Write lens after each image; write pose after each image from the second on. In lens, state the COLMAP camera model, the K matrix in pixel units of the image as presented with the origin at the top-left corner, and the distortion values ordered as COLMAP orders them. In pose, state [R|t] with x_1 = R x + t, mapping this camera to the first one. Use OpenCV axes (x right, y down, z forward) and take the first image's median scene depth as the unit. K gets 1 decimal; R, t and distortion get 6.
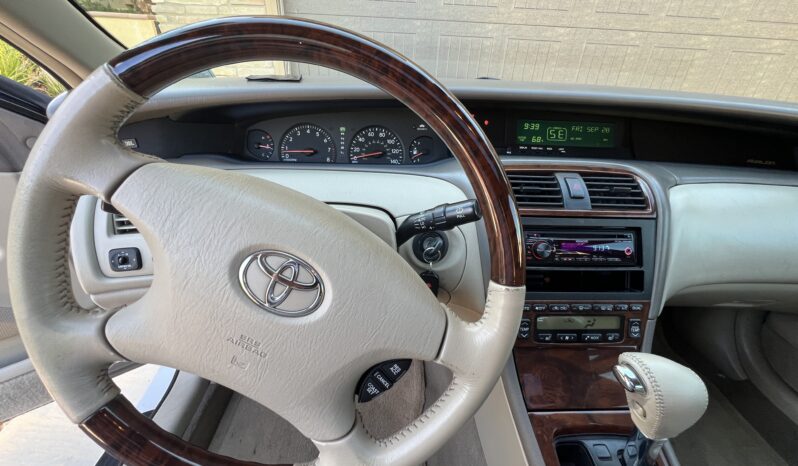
lens RADIAL K [[339.8, 0, 399.0], [0, 339.8, 233.0], [0, 0, 1]] dist [-0.000996, 0.000346]
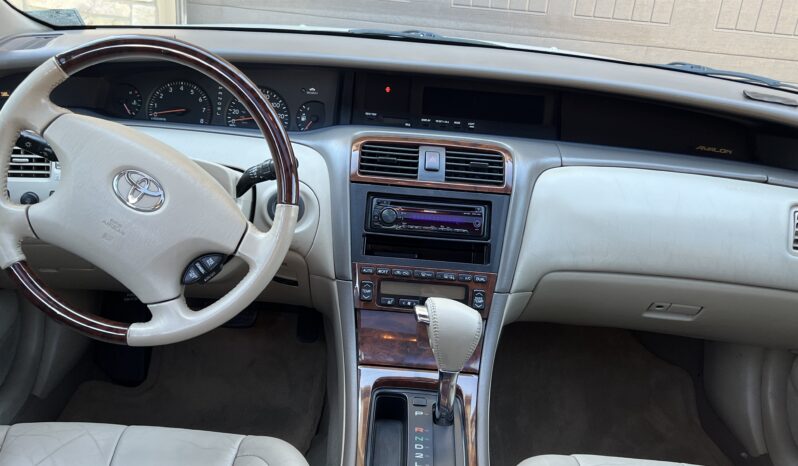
lens RADIAL K [[795.8, 0, 399.0], [0, 795.8, 233.0], [0, 0, 1]] dist [0.112567, -0.002576]
pose [[0.997720, 0.057052, -0.036047, 0.521373], [-0.060102, 0.994115, -0.090127, 0.306127], [0.030693, 0.092088, 0.995278, -1.371500]]
